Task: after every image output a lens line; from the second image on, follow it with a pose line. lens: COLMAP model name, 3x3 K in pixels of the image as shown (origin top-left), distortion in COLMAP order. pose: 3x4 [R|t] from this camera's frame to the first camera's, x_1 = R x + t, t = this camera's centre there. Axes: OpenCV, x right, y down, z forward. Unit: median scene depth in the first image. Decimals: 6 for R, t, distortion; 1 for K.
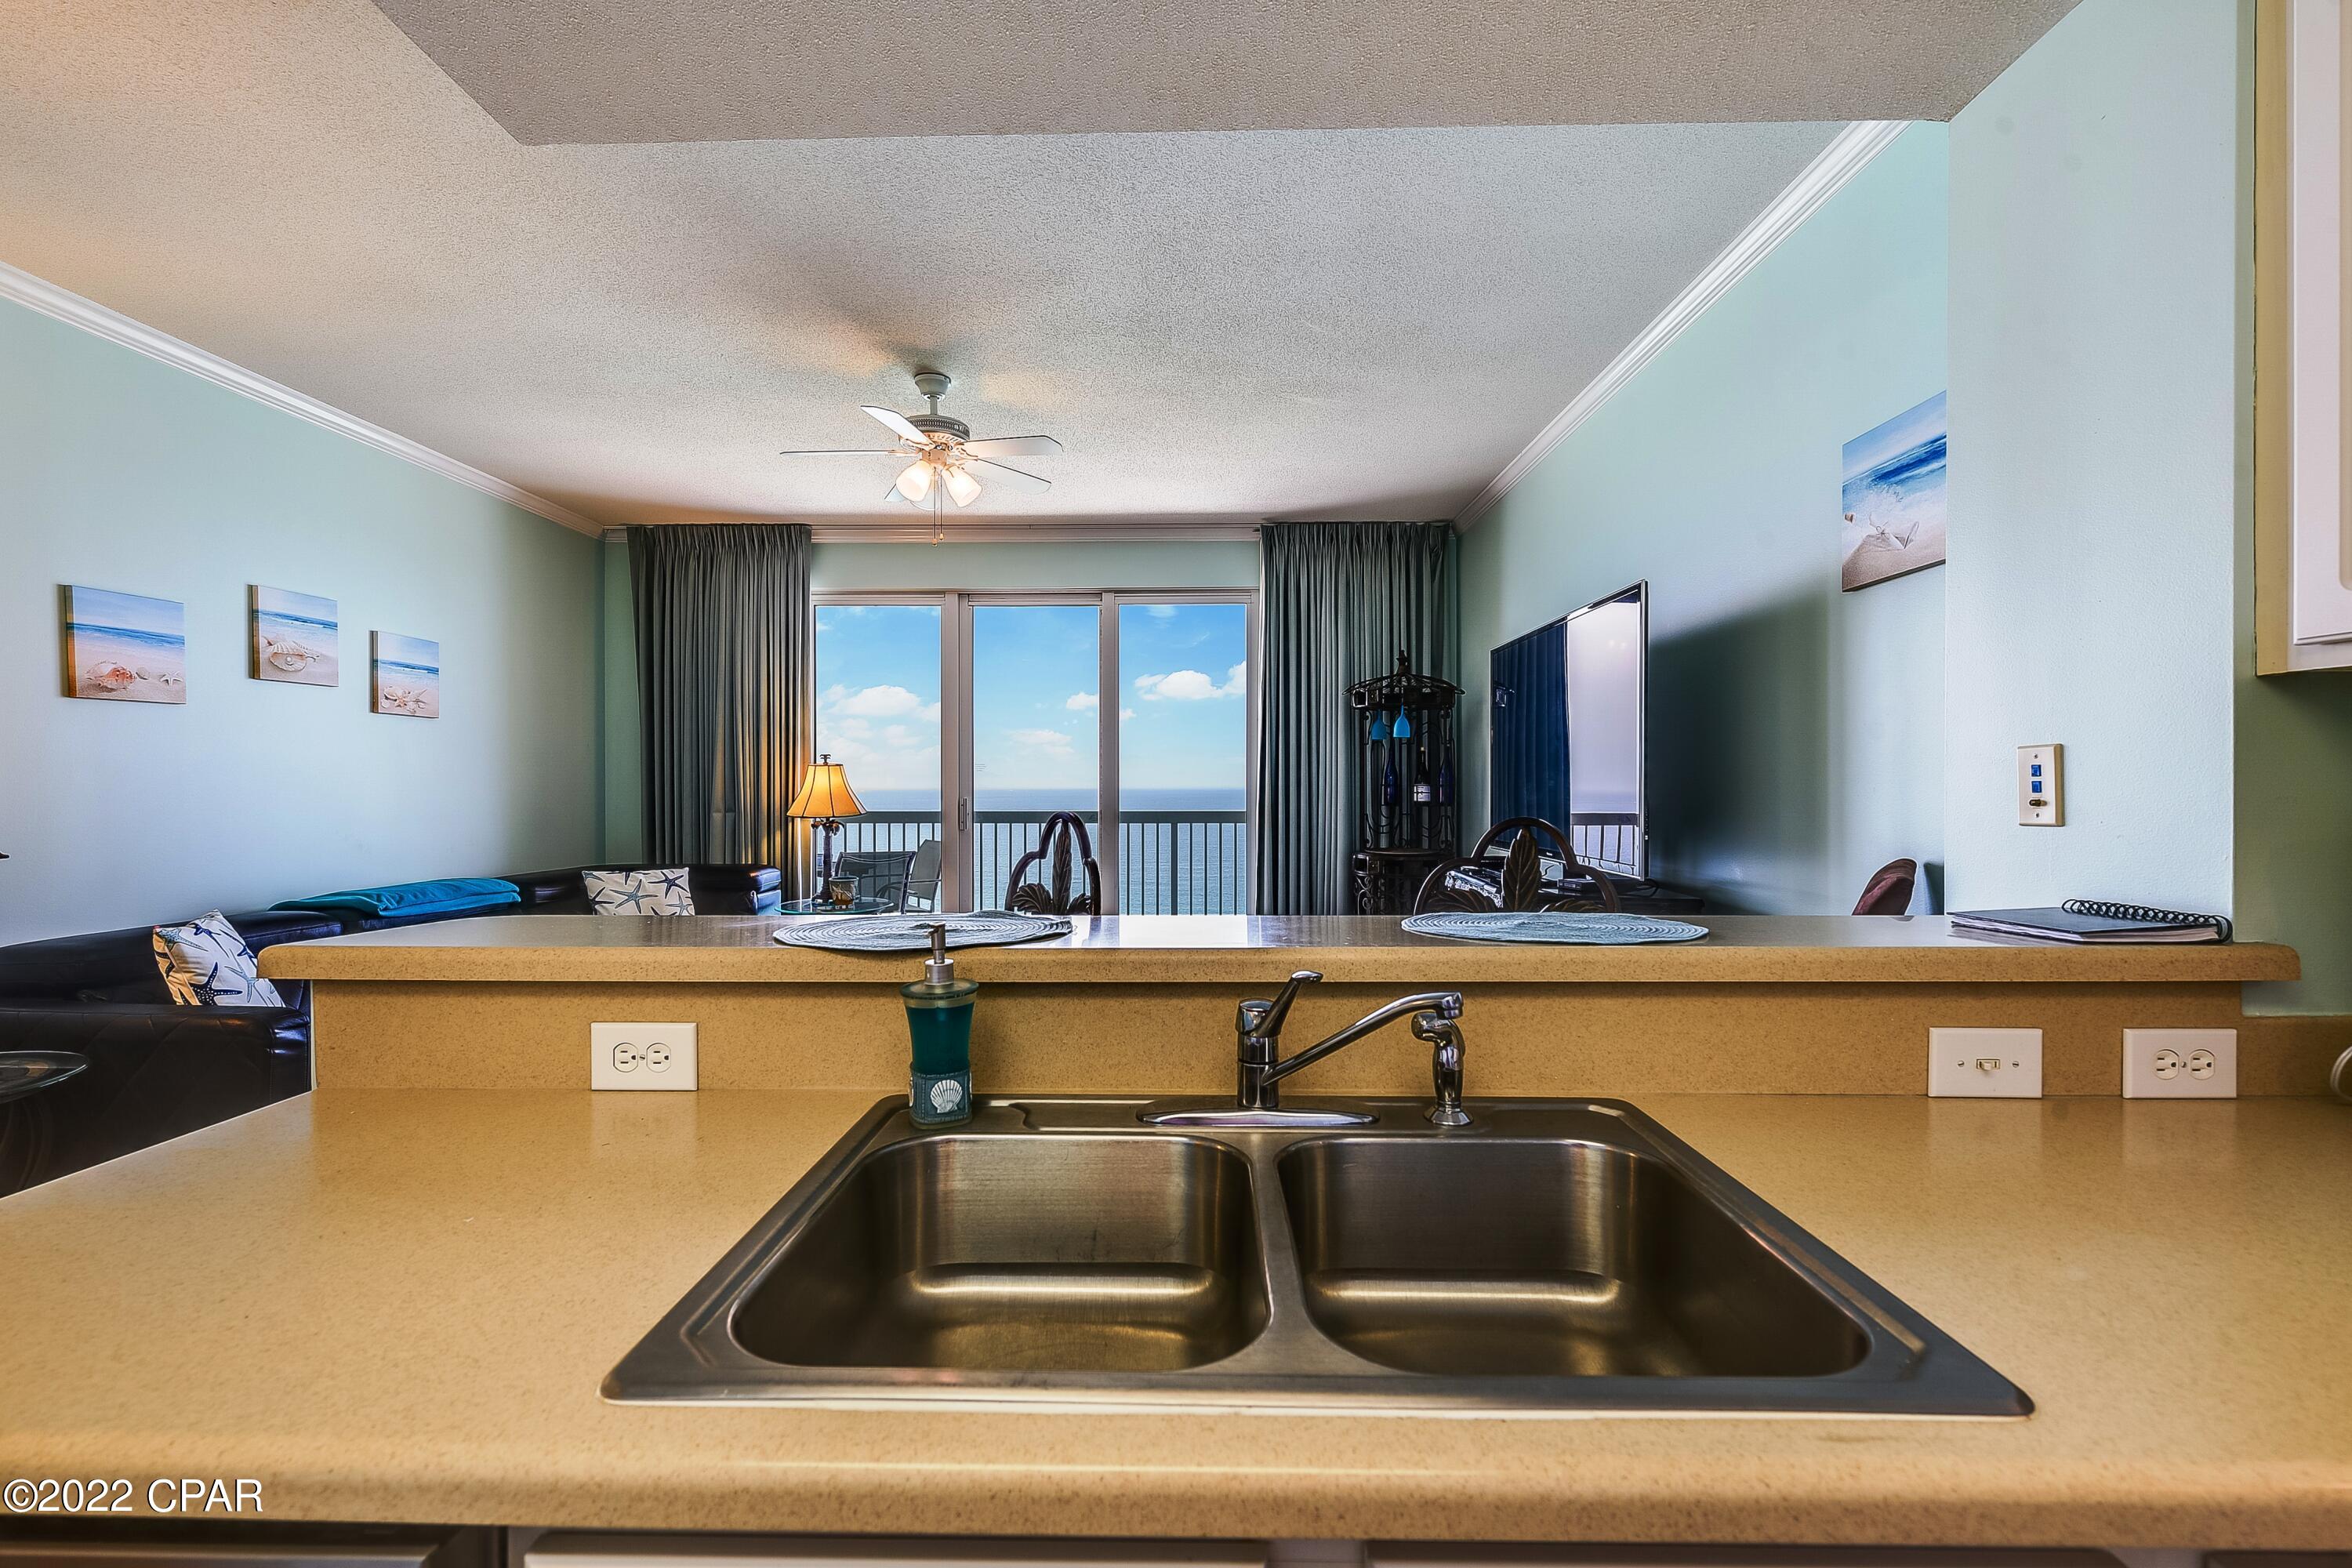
lens RADIAL K [[1011.1, 0, 1175.1], [0, 1011.1, 782.2], [0, 0, 1]] dist [0.014057, -0.000608]
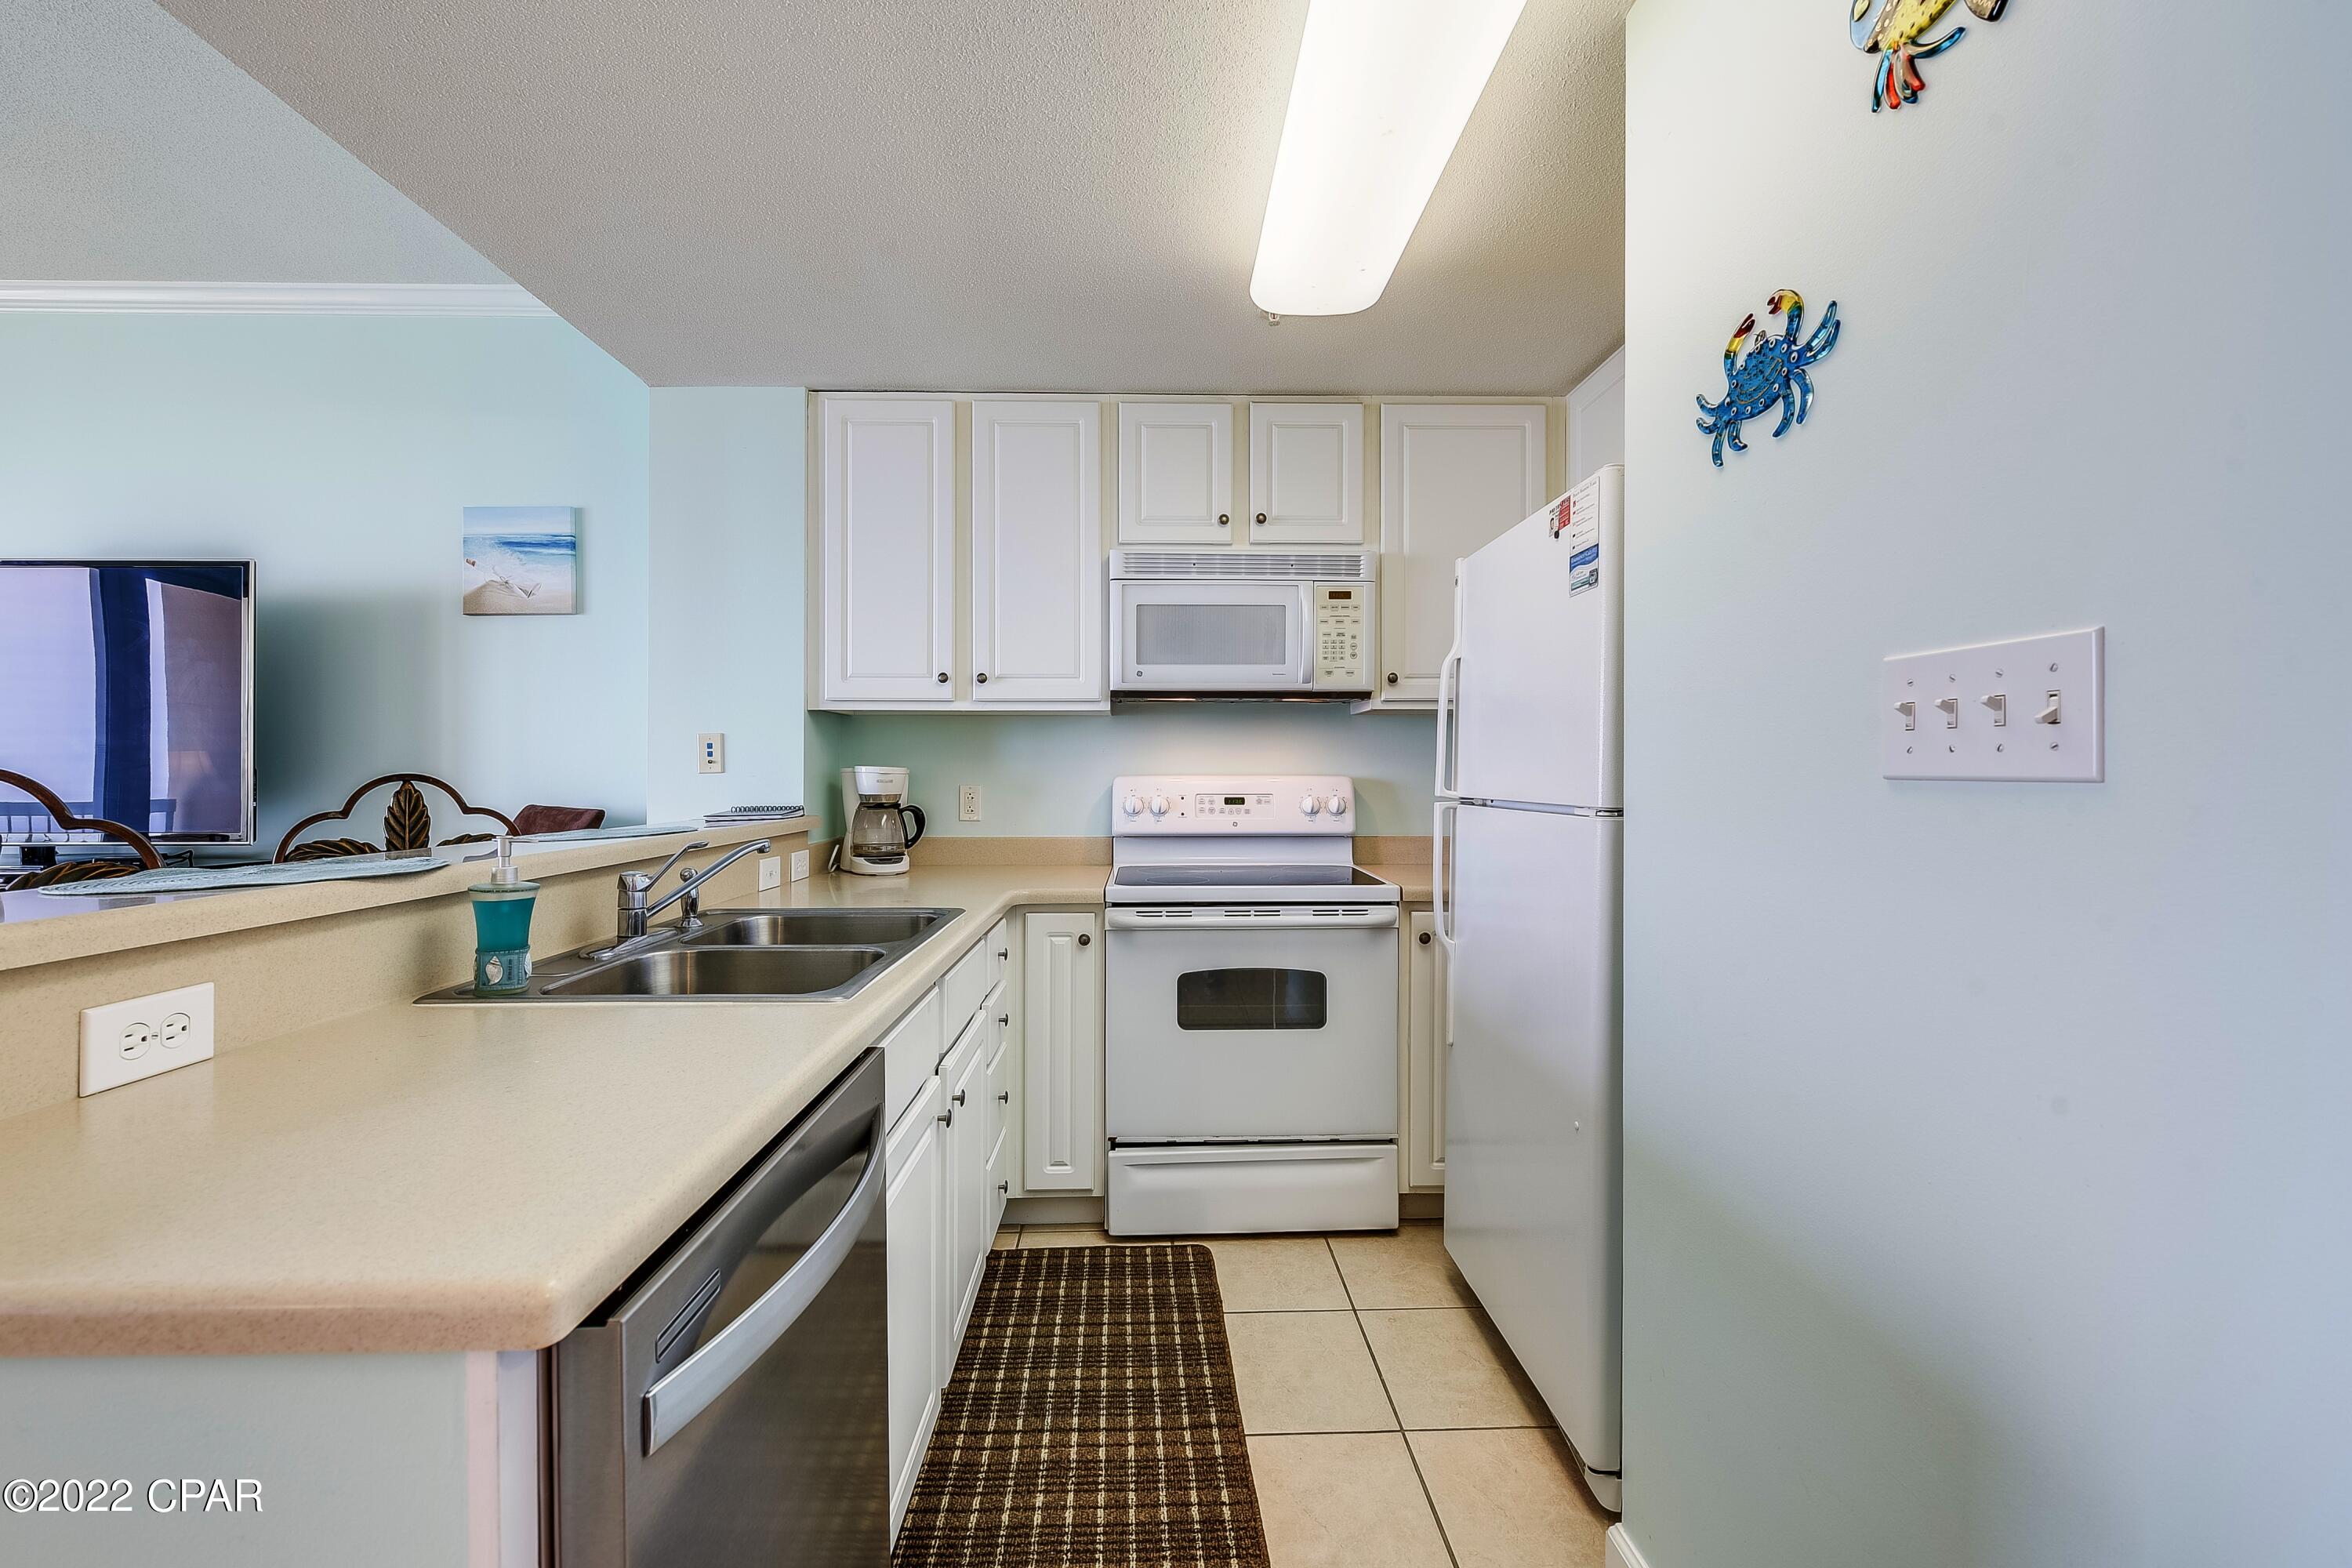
lens RADIAL K [[975.2, 0, 1165.3], [0, 975.2, 777.3], [0, 0, 1]] dist [-0.001705, -0.000919]
pose [[-0.046274, -0.000617, 0.998929, -0.794398], [-0.006756, 0.999977, 0.000305, 0.031049], [-0.998906, -0.006735, -0.046277, 0.122836]]
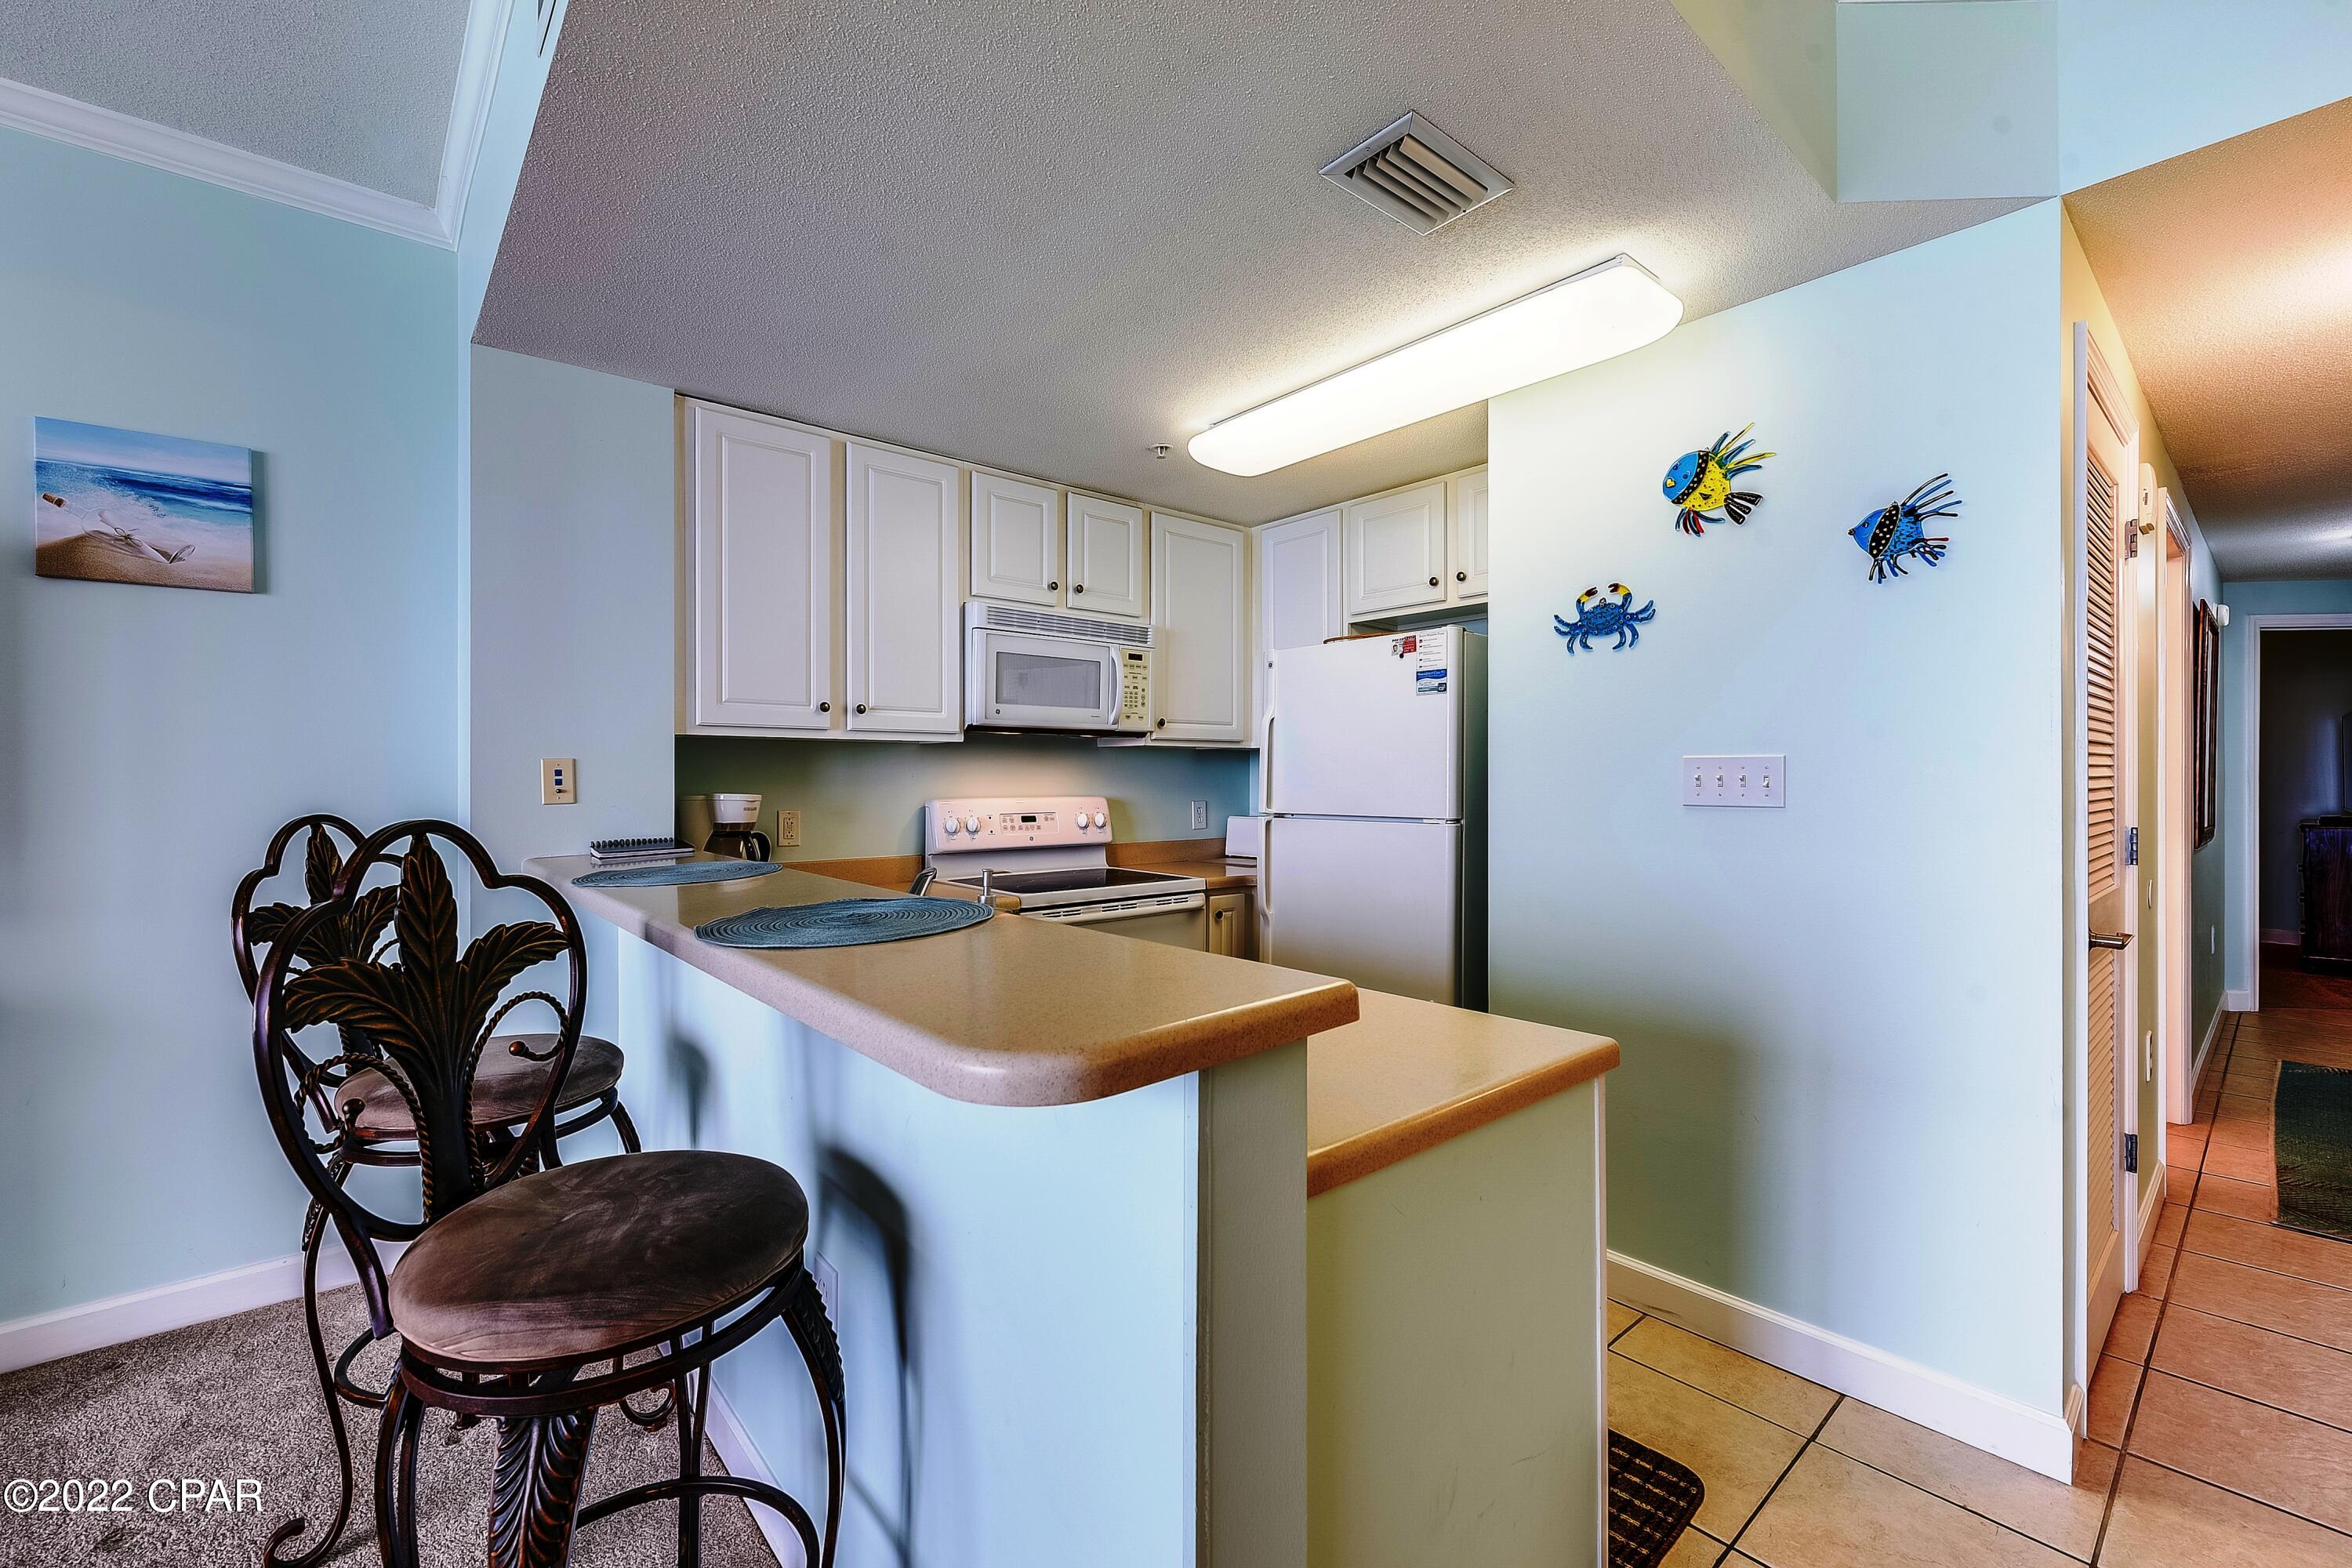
lens RADIAL K [[975.2, 0, 1183.9], [0, 975.2, 789.6], [0, 0, 1]] dist [-0.001705, -0.000919]
pose [[-0.672686, -0.001886, 0.739926, -0.798410], [0.000018, 0.999997, 0.002565, 0.009153], [-0.739928, 0.001739, -0.672683, 0.923086]]
